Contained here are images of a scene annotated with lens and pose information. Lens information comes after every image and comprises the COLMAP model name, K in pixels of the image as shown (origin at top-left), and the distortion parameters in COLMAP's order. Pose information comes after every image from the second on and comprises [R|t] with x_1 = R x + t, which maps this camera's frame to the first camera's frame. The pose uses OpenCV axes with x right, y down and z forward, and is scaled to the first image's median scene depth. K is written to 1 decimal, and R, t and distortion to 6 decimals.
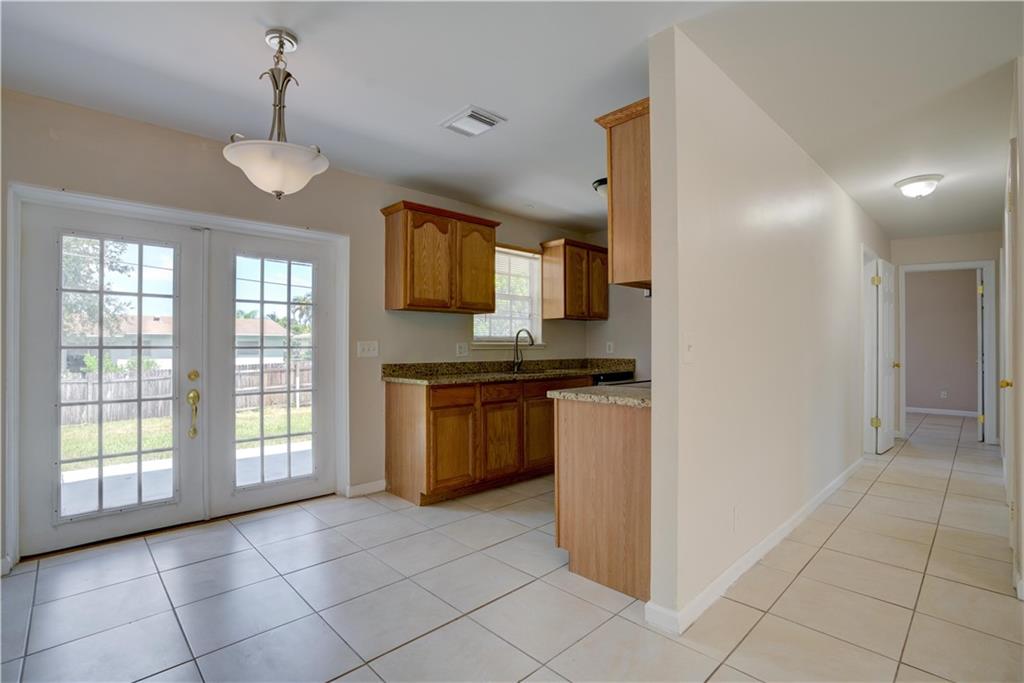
lens RADIAL K [[475.7, 0, 516.3], [0, 475.7, 339.8], [0, 0, 1]] dist [-0.061545, 0.020570]
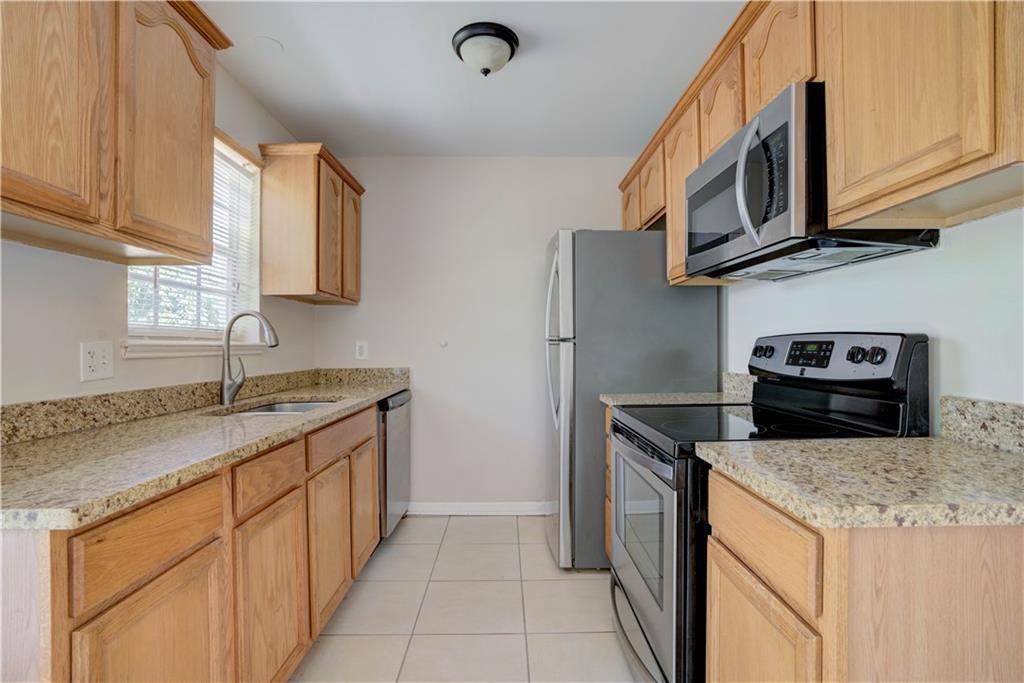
lens RADIAL K [[486.3, 0, 512.0], [0, 486.3, 341.5], [0, 0, 1]] dist [-0.032002, 0.000052]
pose [[0.690372, 0.005148, 0.723437, -0.187372], [-0.006440, 0.999979, -0.000970, 0.006589], [-0.723426, -0.003990, 0.690390, 0.641885]]
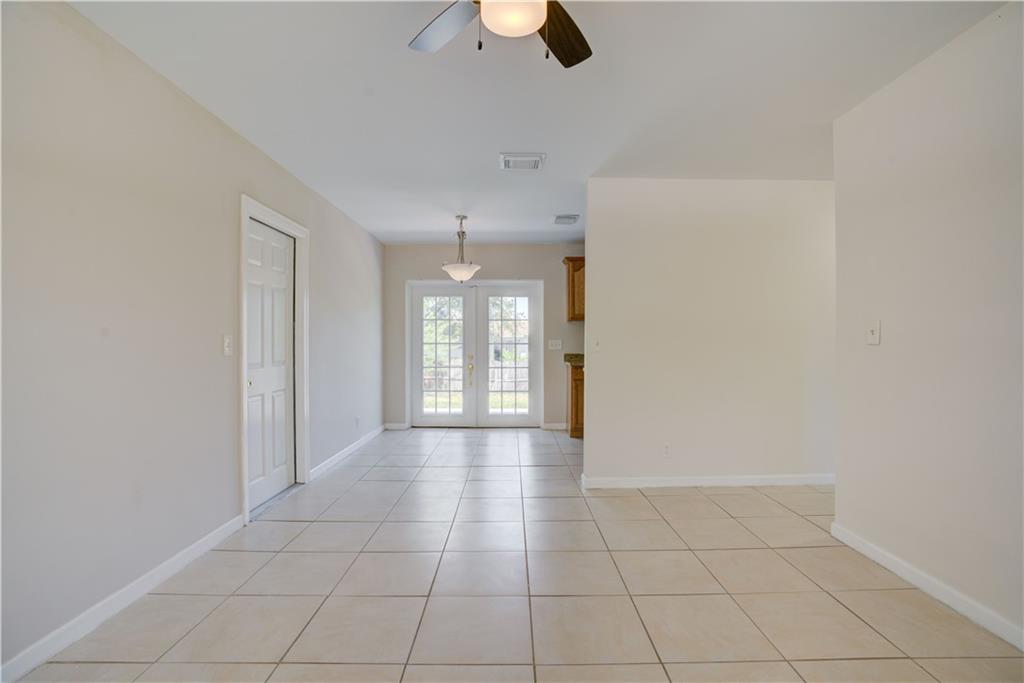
lens RADIAL K [[475.7, 0, 516.3], [0, 475.7, 339.8], [0, 0, 1]] dist [-0.061545, 0.020570]
pose [[0.720084, -0.003282, -0.693879, 0.795164], [0.006988, 0.999972, 0.002523, -0.003292], [0.693852, -0.006666, 0.720087, -0.339718]]
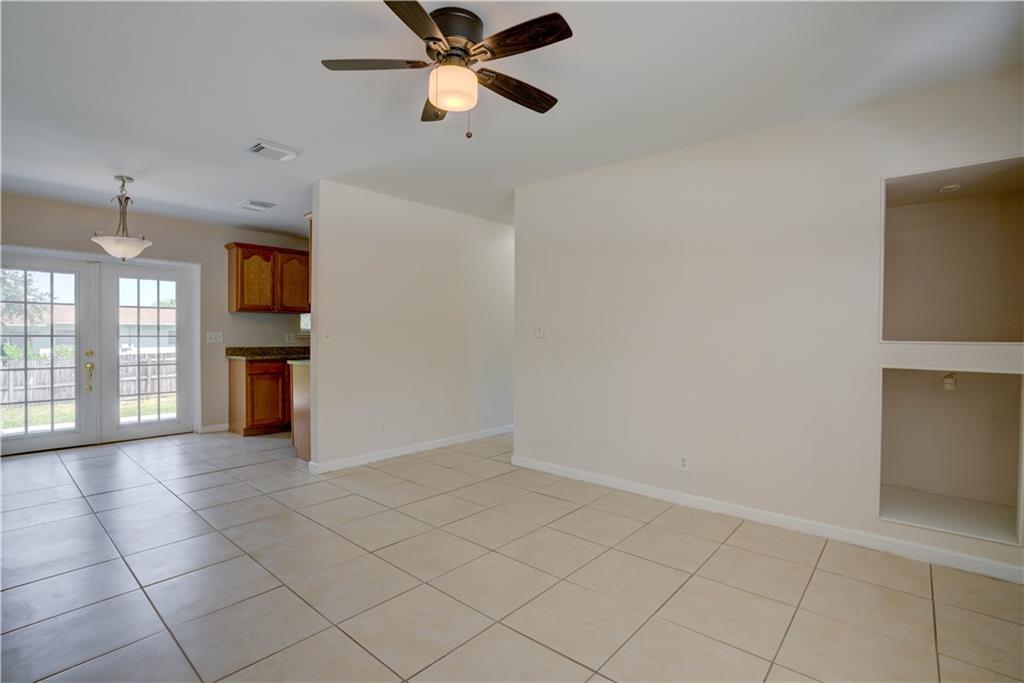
lens RADIAL K [[475.7, 0, 516.3], [0, 475.7, 339.8], [0, 0, 1]] dist [-0.061545, 0.020570]
pose [[0.995744, 0.003521, 0.092097, 0.535318], [-0.005321, 0.999799, 0.019307, -0.007484], [-0.092011, -0.019715, 0.995563, -0.606617]]
